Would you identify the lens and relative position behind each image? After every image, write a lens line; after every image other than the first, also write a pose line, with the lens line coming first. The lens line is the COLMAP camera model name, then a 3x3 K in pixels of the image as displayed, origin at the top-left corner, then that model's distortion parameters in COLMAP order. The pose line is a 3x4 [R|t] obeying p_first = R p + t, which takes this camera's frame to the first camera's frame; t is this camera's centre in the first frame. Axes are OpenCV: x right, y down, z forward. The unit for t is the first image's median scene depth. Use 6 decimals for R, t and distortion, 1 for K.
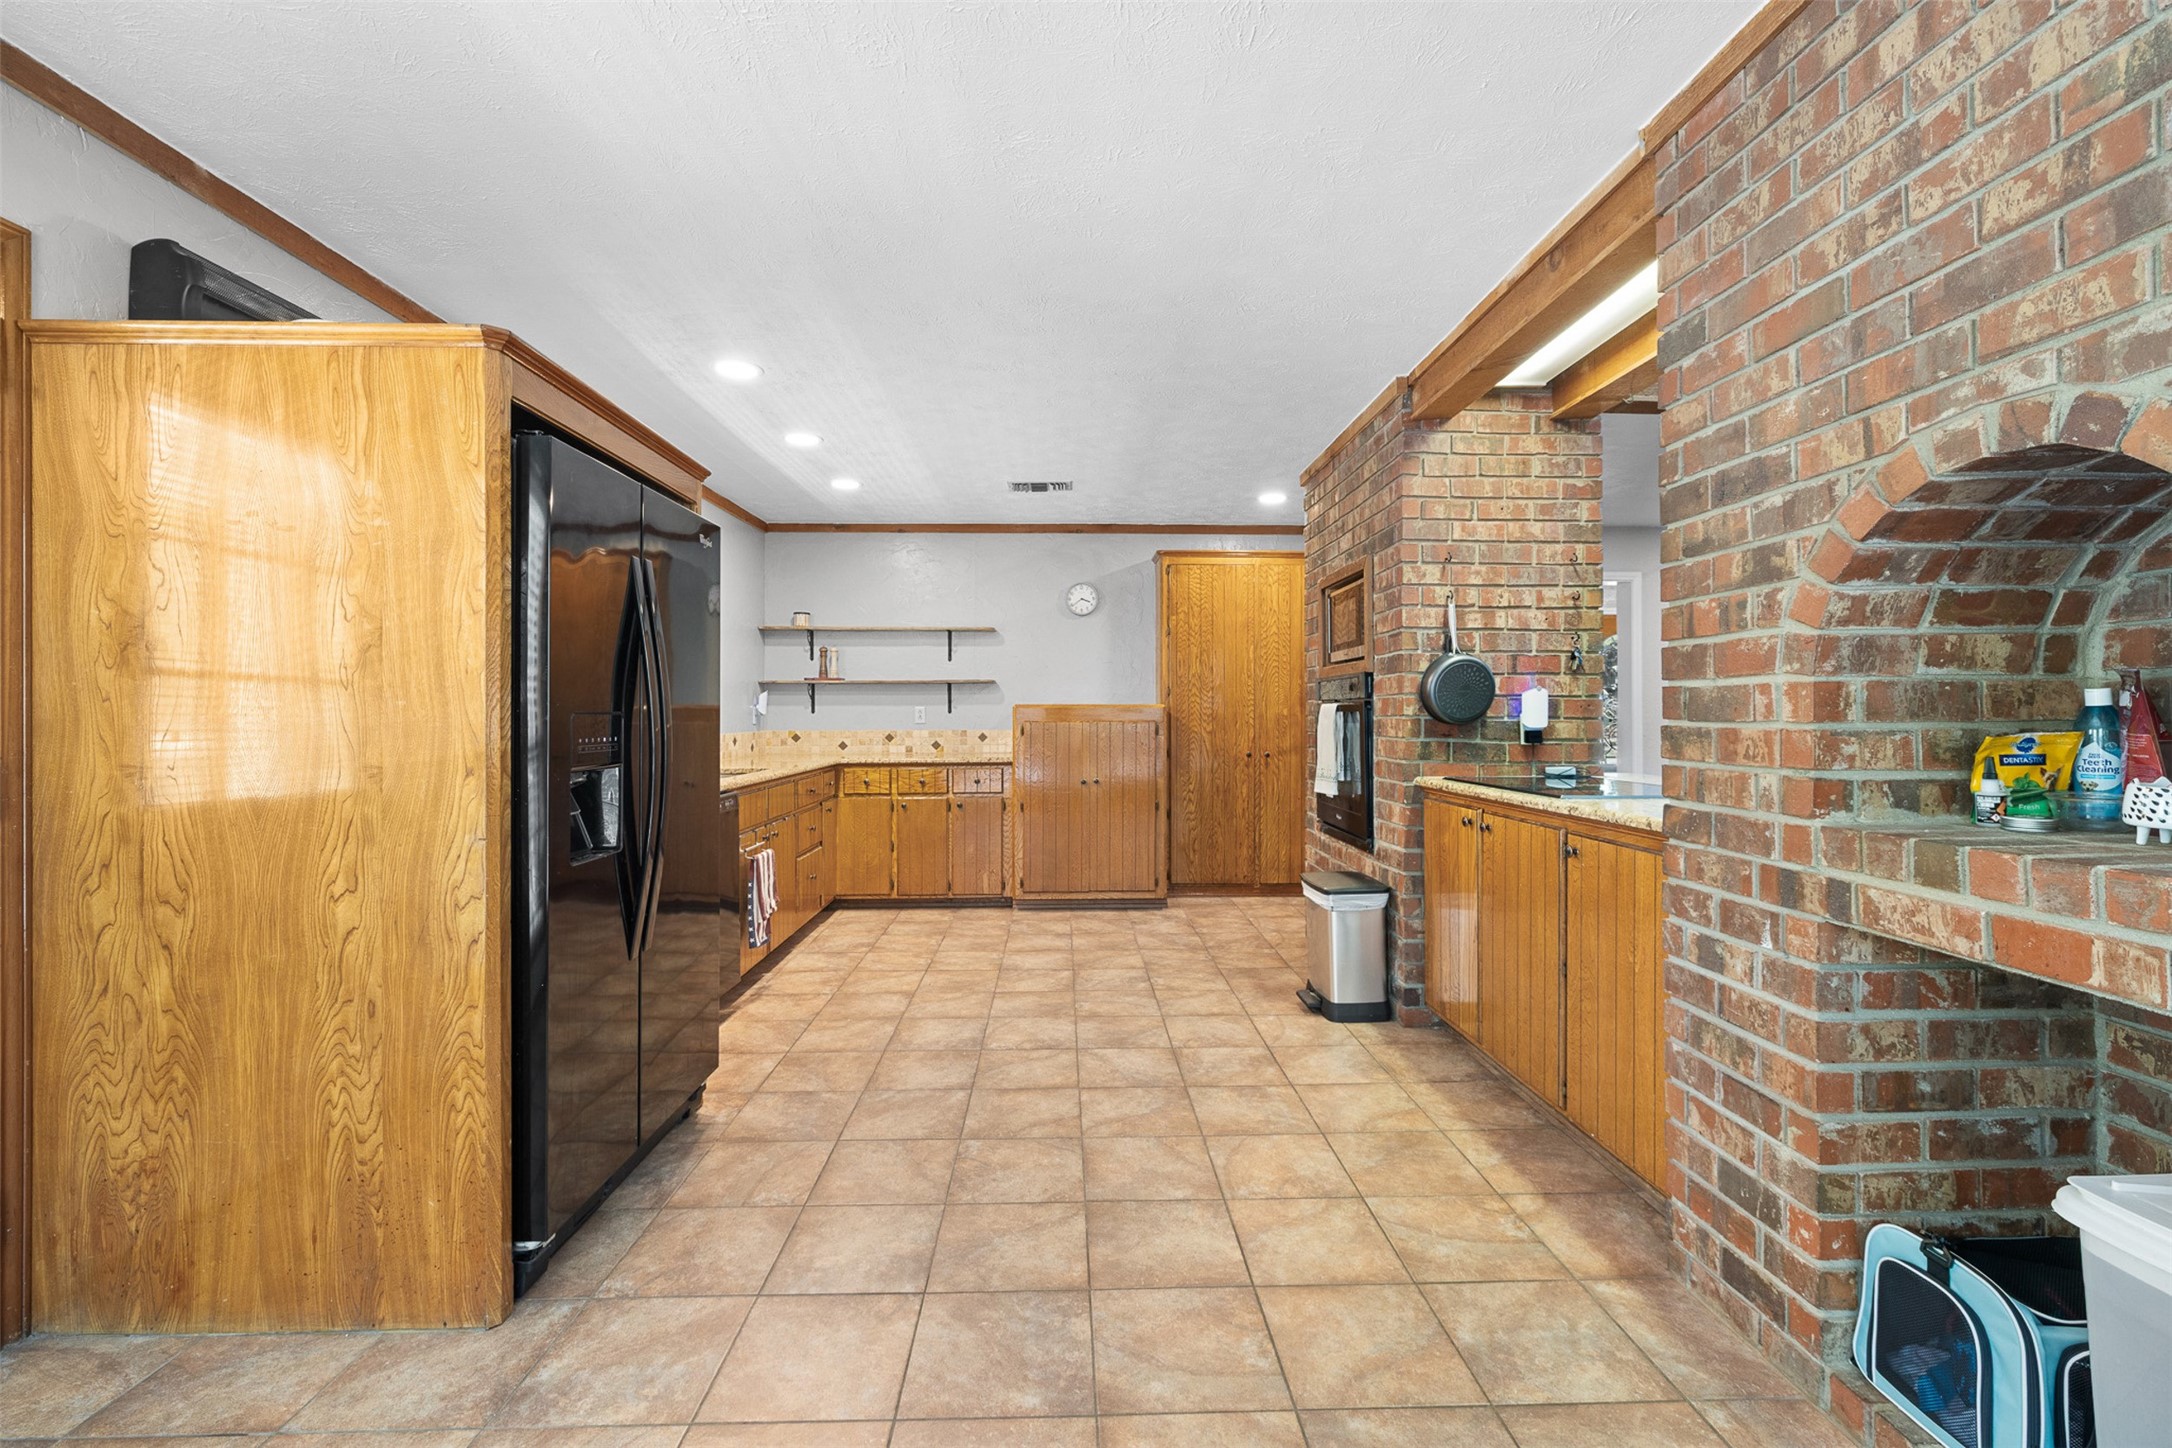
lens RADIAL K [[924.3, 0, 1078.9], [0, 924.3, 701.4], [0, 0, 1]] dist [0.001275, 0.000063]
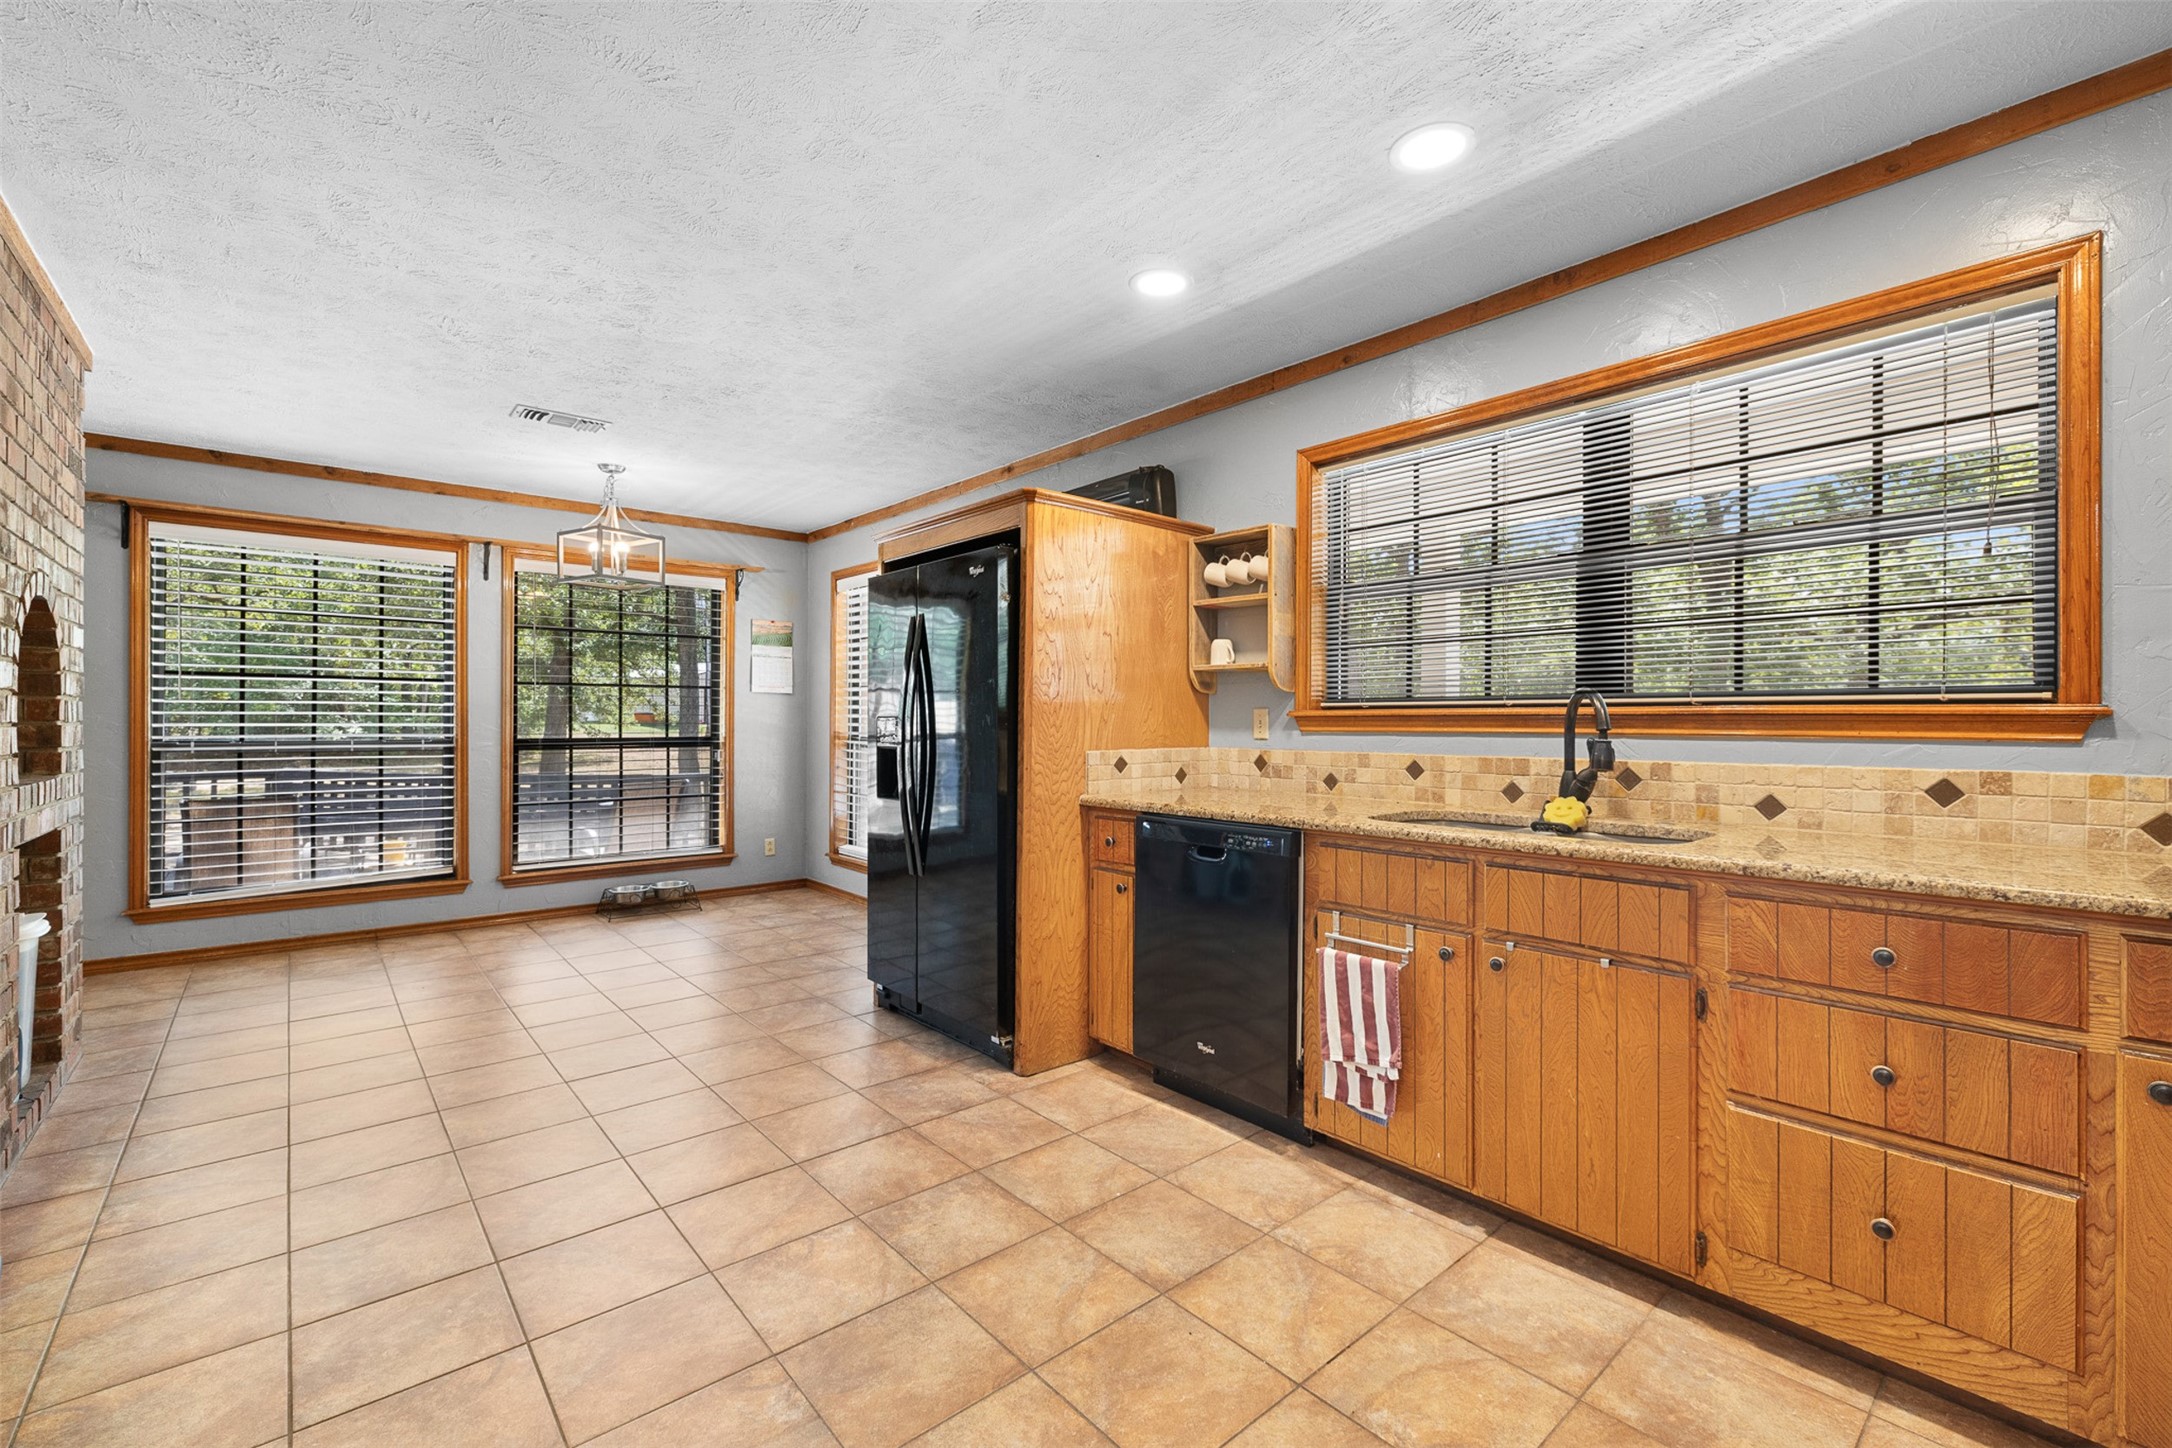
lens RADIAL K [[914.9, 0, 1082.4], [0, 914.9, 719.0], [0, 0, 1]] dist [-0.000571, 0.000405]
pose [[-0.770185, 0.000350, -0.637820, 0.114558], [0.008802, 0.999910, -0.010079, 0.014175], [0.637760, -0.013377, -0.770119, 0.969846]]
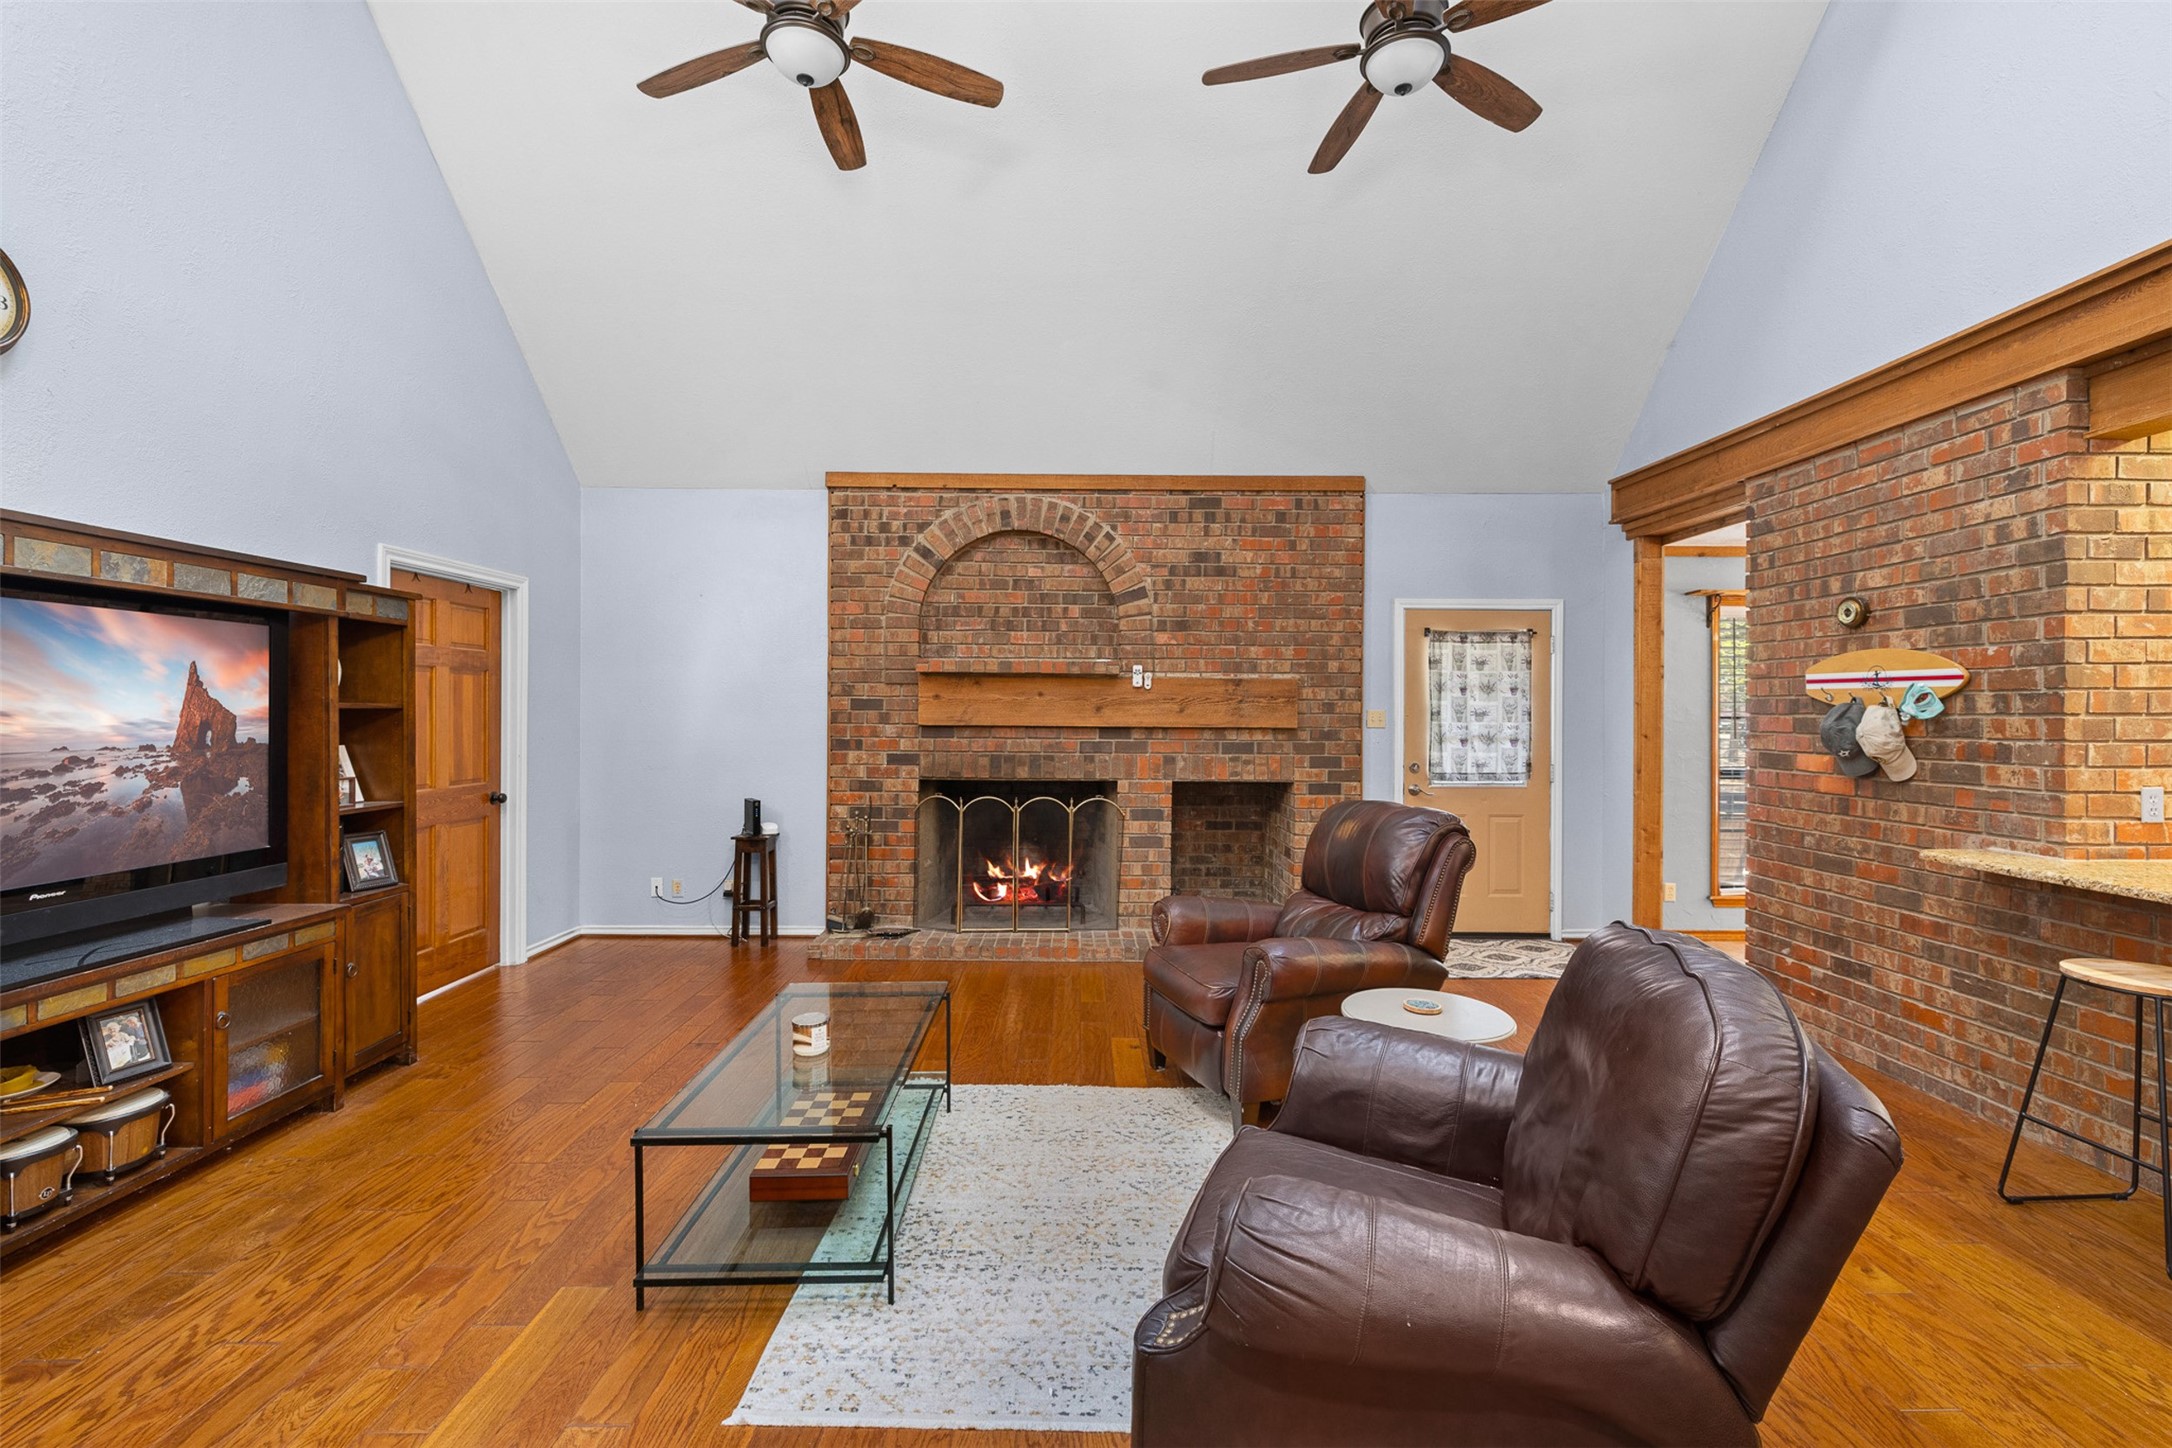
lens RADIAL K [[914.9, 0, 1082.4], [0, 914.9, 719.0], [0, 0, 1]] dist [-0.000571, 0.000405]
pose [[-0.999920, 0.002446, 0.012448, 0.932386], [0.002342, 0.999962, -0.008341, -0.031485], [-0.012468, -0.008311, -0.999888, 0.916373]]
